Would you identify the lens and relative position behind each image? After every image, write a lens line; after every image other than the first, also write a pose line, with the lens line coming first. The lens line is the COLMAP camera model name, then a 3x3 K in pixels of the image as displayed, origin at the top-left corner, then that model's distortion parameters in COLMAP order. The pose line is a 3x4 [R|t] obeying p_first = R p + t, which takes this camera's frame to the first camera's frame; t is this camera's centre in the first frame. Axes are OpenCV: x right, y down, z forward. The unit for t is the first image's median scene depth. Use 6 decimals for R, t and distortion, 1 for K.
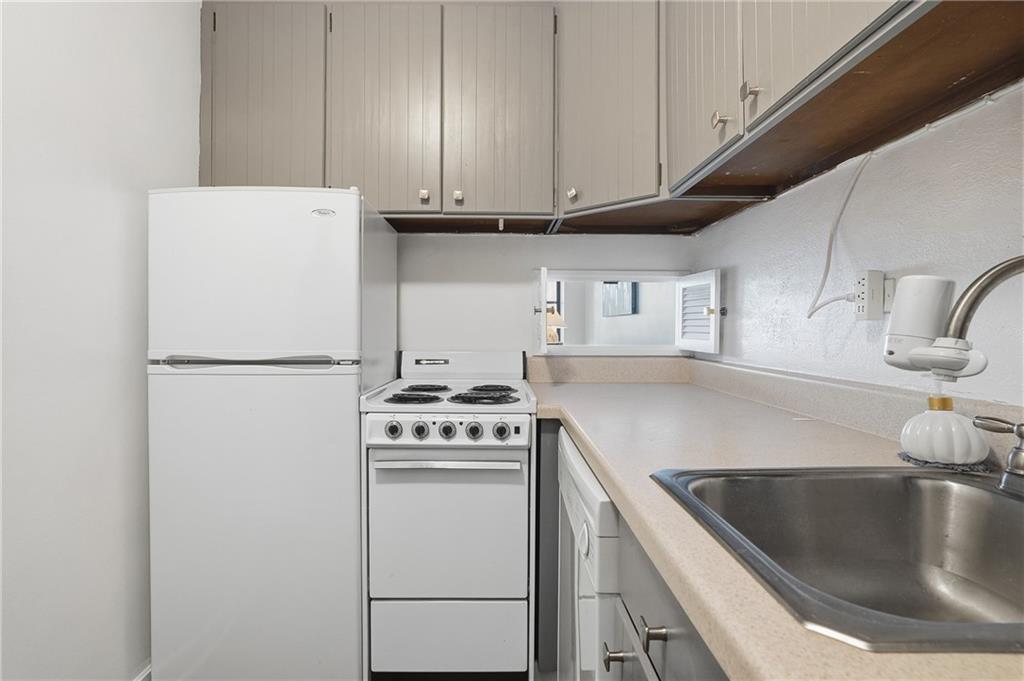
lens RADIAL K [[503.2, 0, 509.8], [0, 503.2, 335.5], [0, 0, 1]] dist [-0.055120, 0.032231]
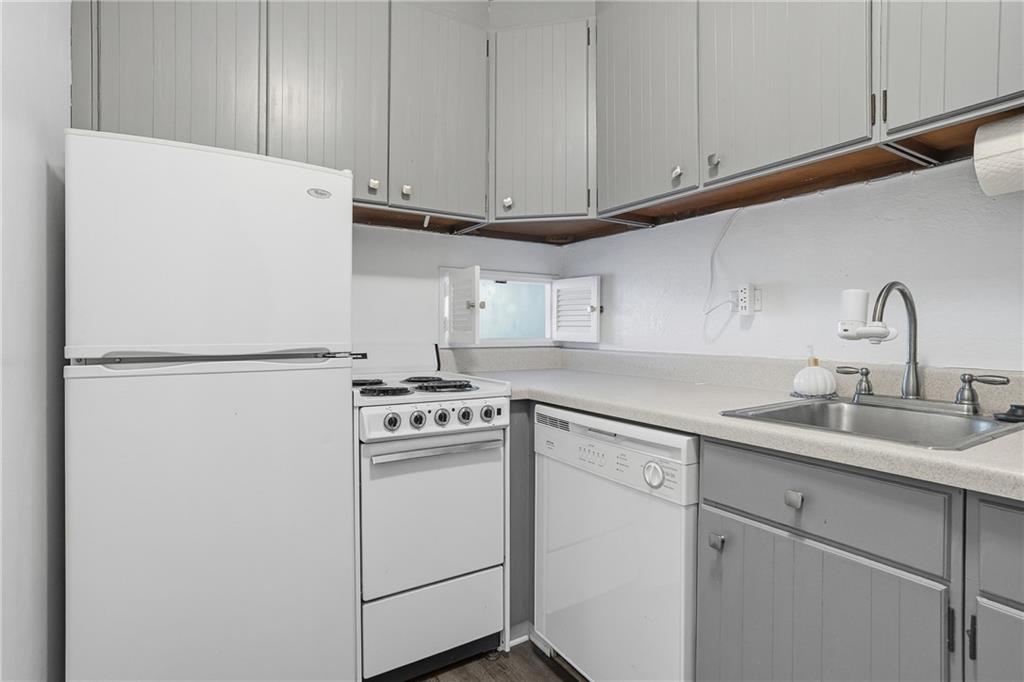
lens RADIAL K [[503.2, 0, 509.8], [0, 503.2, 336.0], [0, 0, 1]] dist [-0.055120, 0.032231]
pose [[0.853823, -0.008723, 0.520490, -0.522676], [0.007878, 0.999962, 0.003836, 0.015977], [-0.520504, 0.000825, 0.853859, 0.031581]]
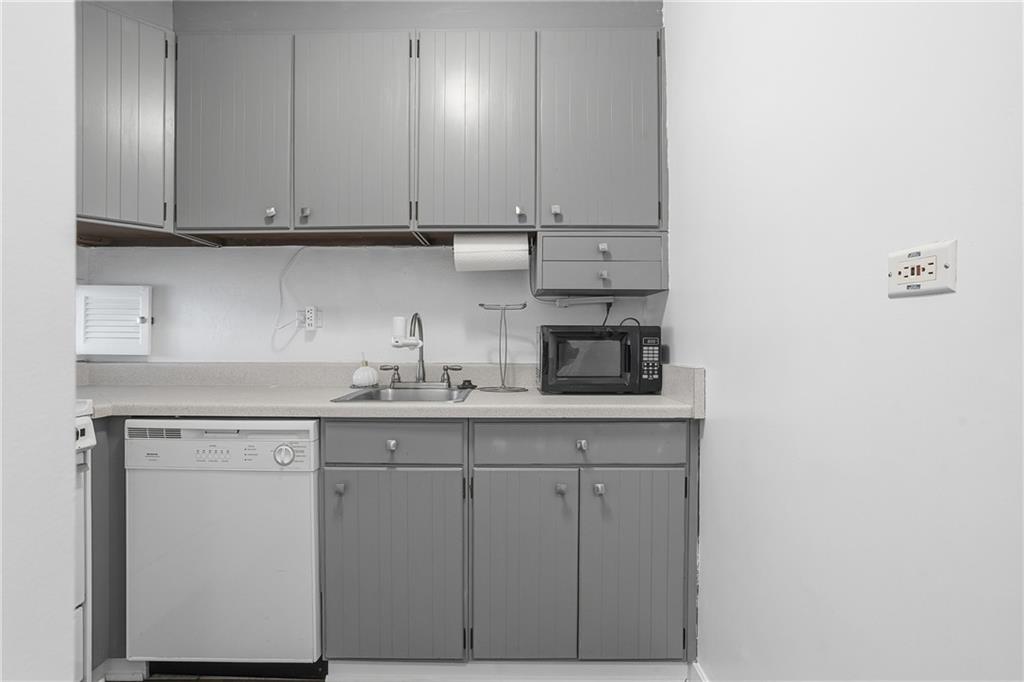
lens RADIAL K [[503.2, 0, 509.8], [0, 503.2, 336.0], [0, 0, 1]] dist [-0.055120, 0.032231]
pose [[0.016113, 0.004104, 0.999862, -0.929220], [0.013028, 0.999906, -0.004314, 0.008403], [-0.999785, 0.013096, 0.016058, 0.111052]]
